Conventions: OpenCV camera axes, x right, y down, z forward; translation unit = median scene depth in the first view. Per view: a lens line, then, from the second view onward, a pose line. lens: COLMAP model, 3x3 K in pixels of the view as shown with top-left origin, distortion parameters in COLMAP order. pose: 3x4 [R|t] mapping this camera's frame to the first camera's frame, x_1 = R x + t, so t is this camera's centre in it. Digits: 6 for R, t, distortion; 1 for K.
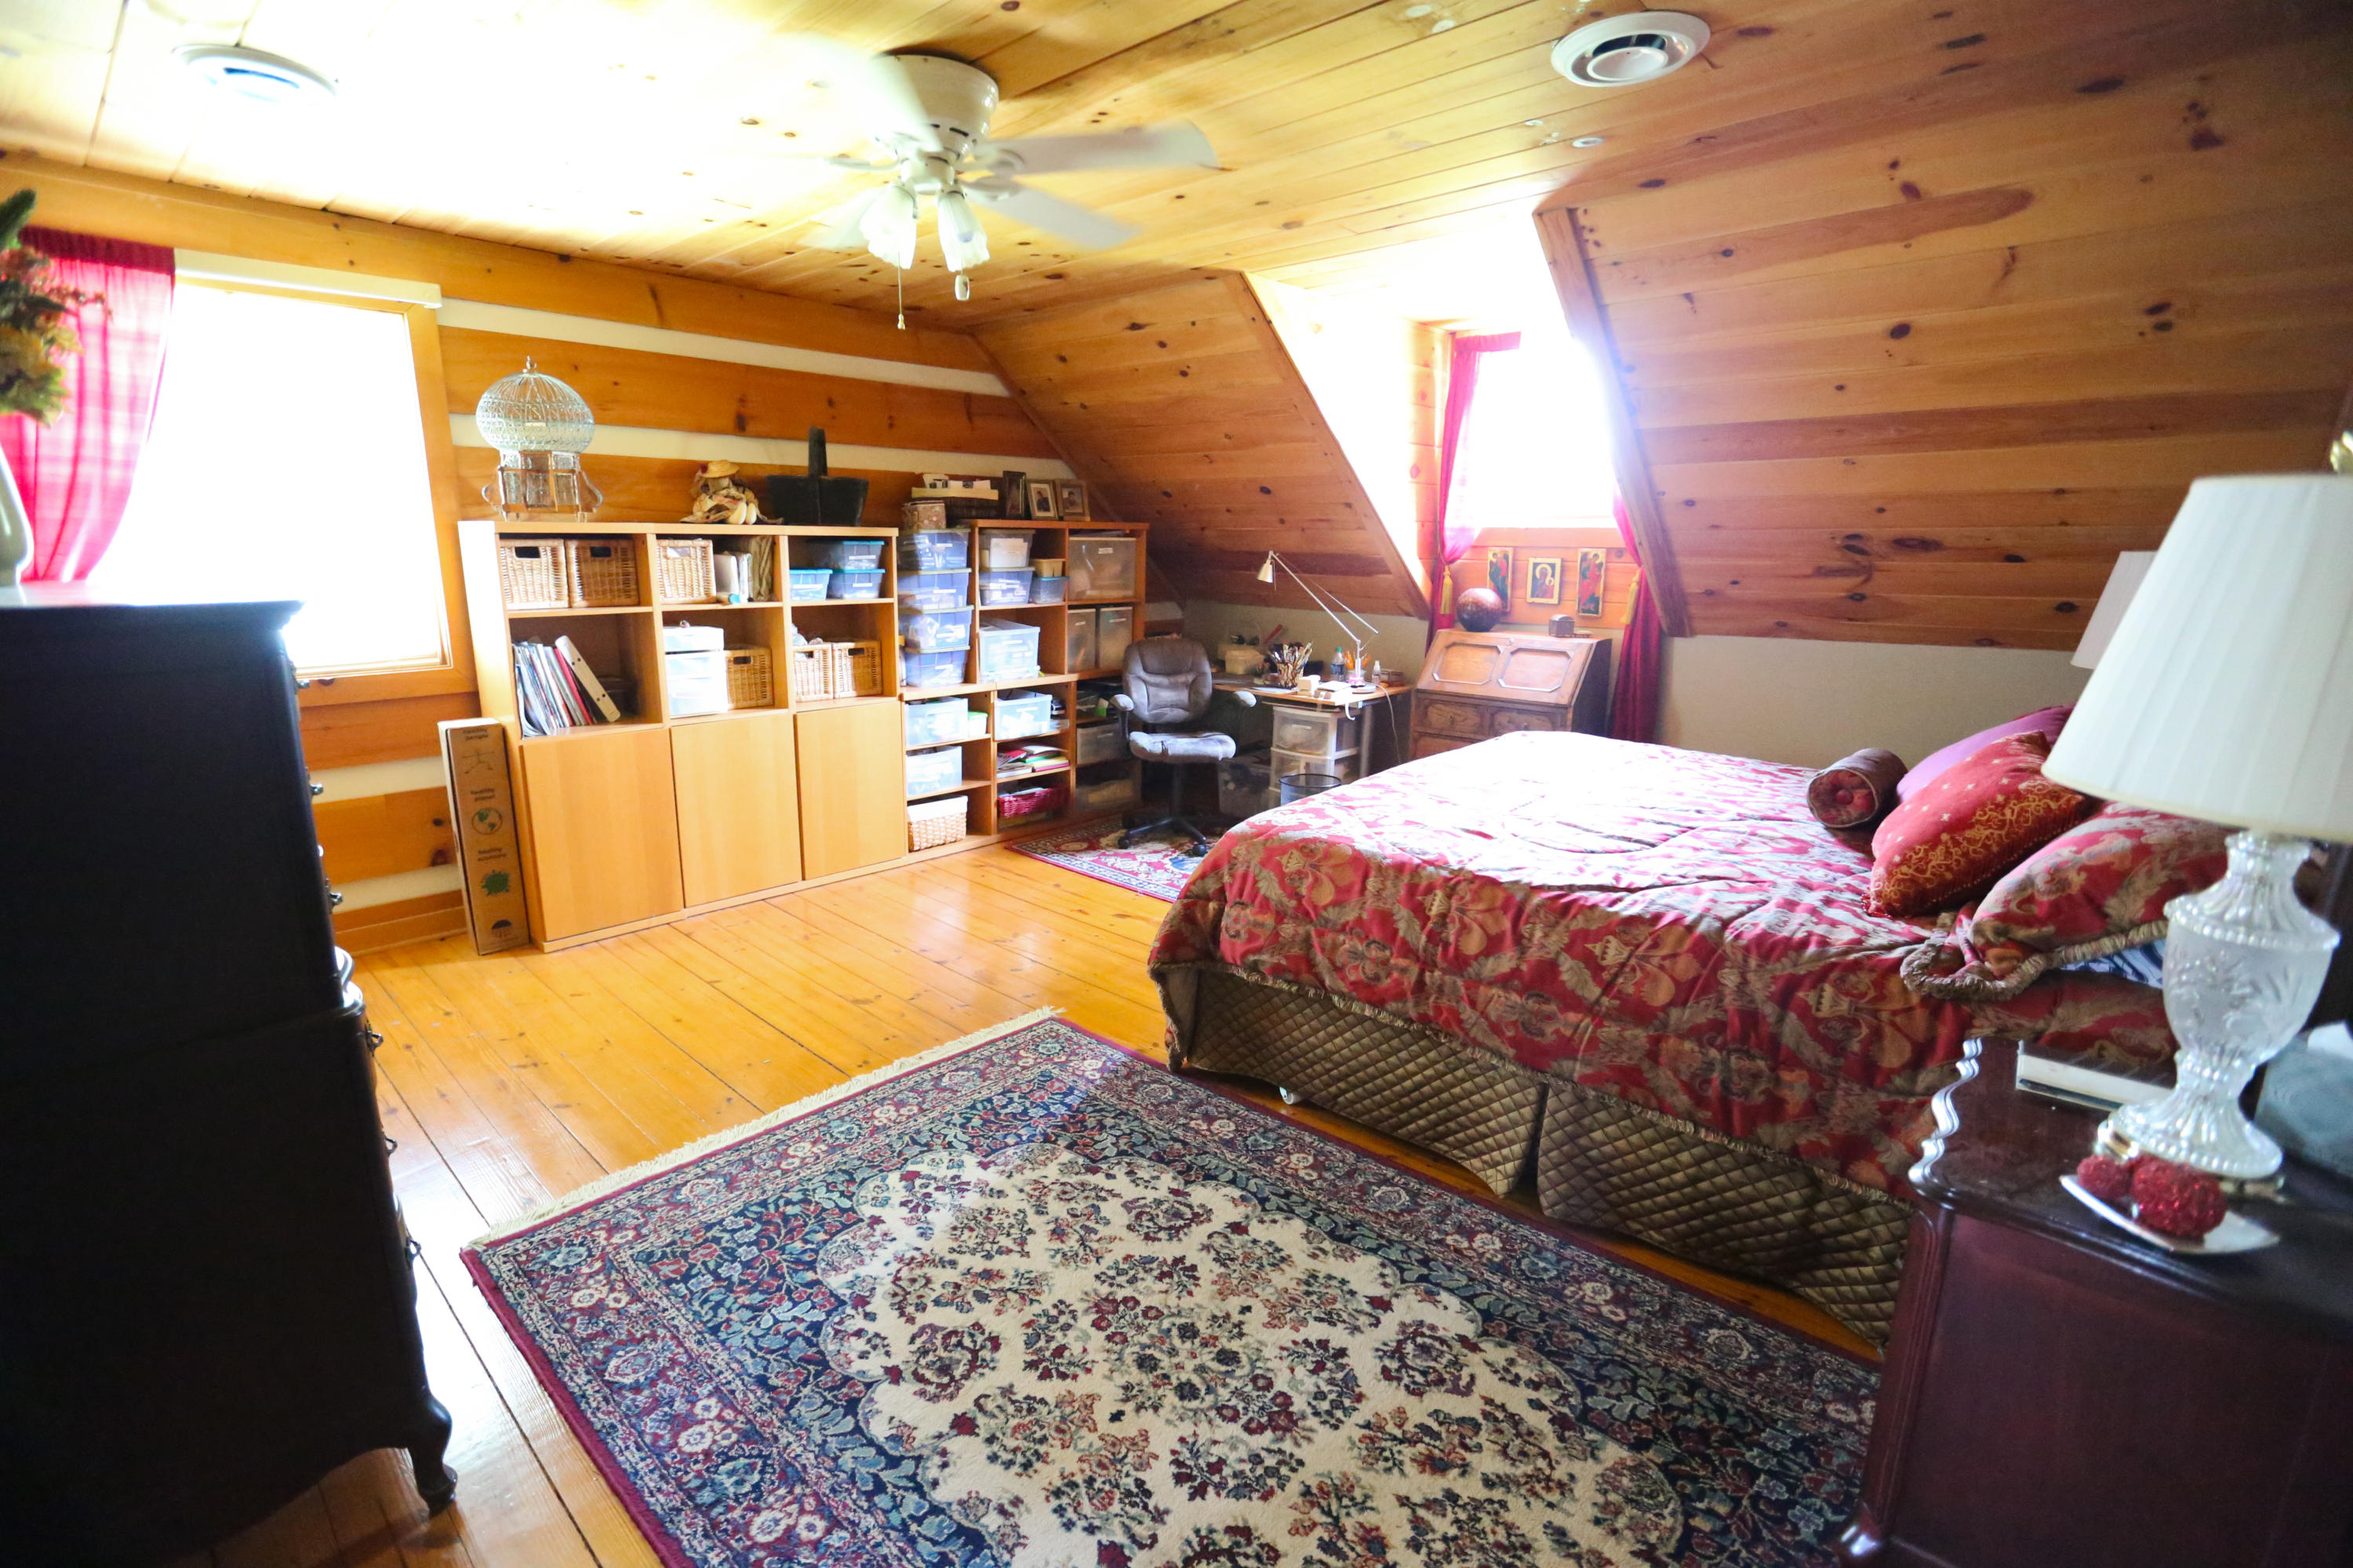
lens RADIAL K [[1078.3, 0, 1166.2], [0, 1078.3, 776.6], [0, 0, 1]] dist [-0.044093, 0.015695]
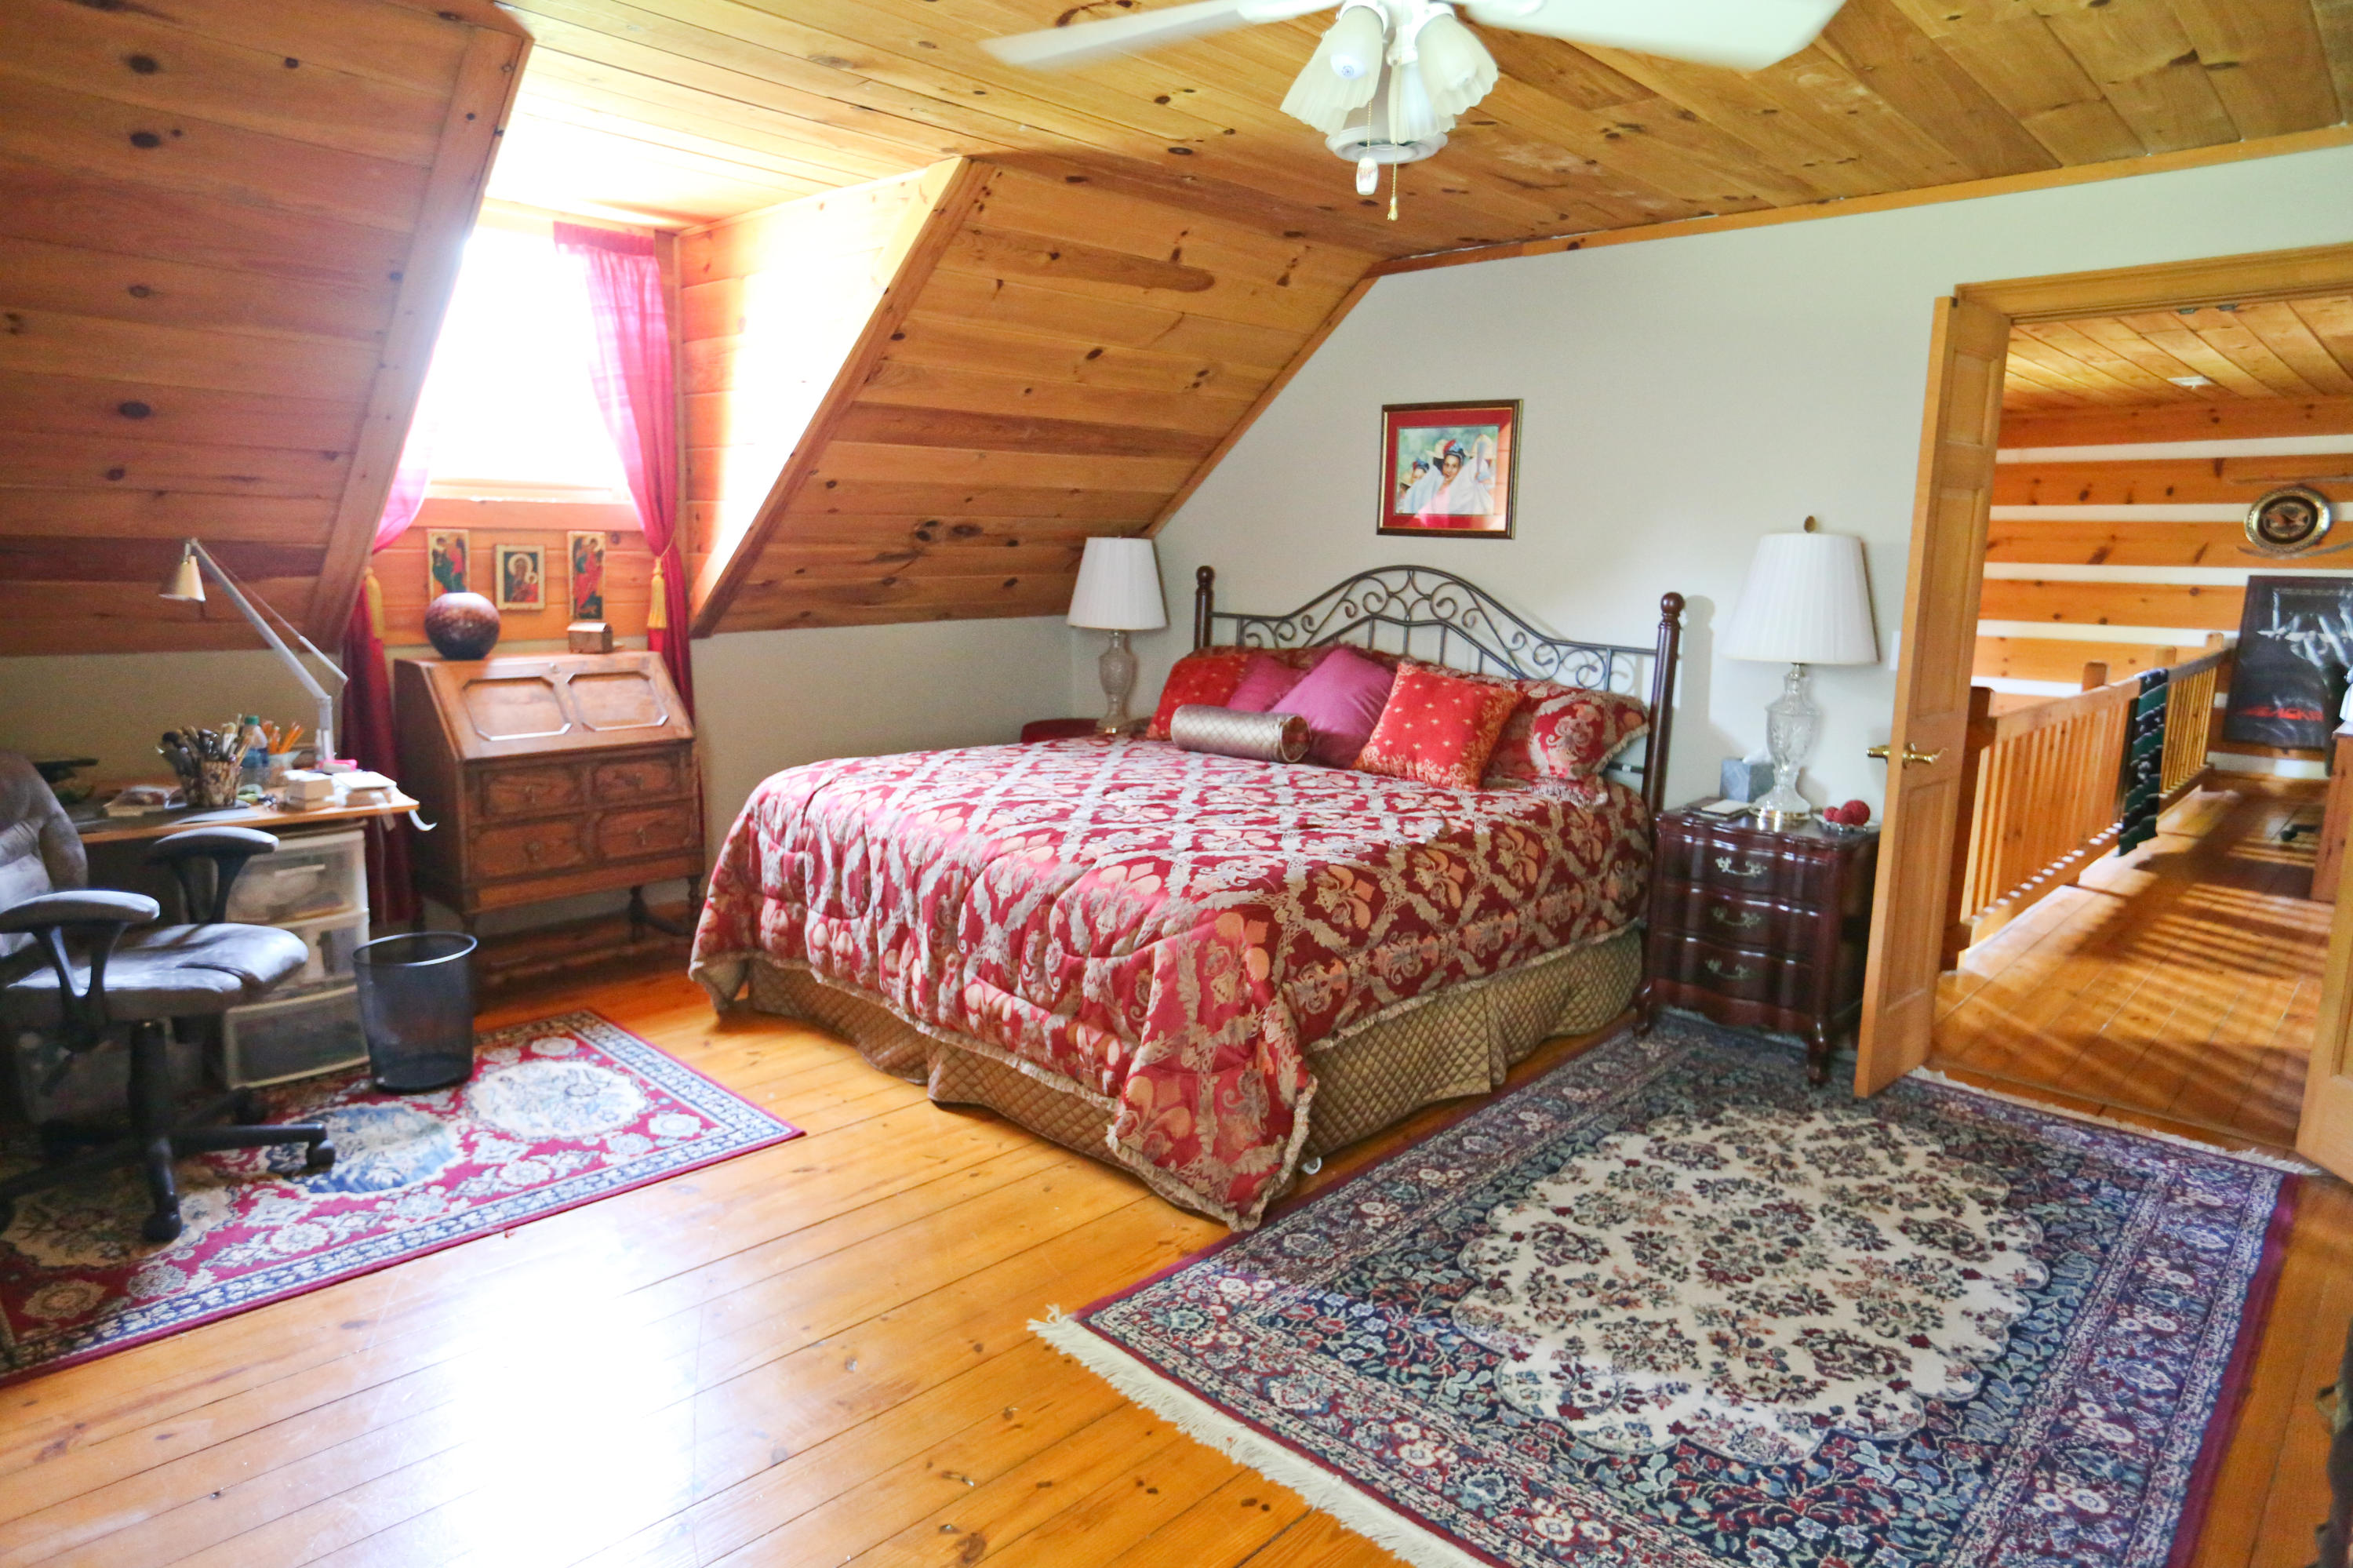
lens RADIAL K [[1392.8, 0, 1176.5], [0, 1392.8, 784.0], [0, 0, 1]] dist [-0.026979, 0.030375]
pose [[0.009571, -0.171764, 0.985092, -1.273651], [0.184005, 0.968617, 0.167103, -0.290448], [-0.982879, 0.179662, 0.040876, 1.327964]]
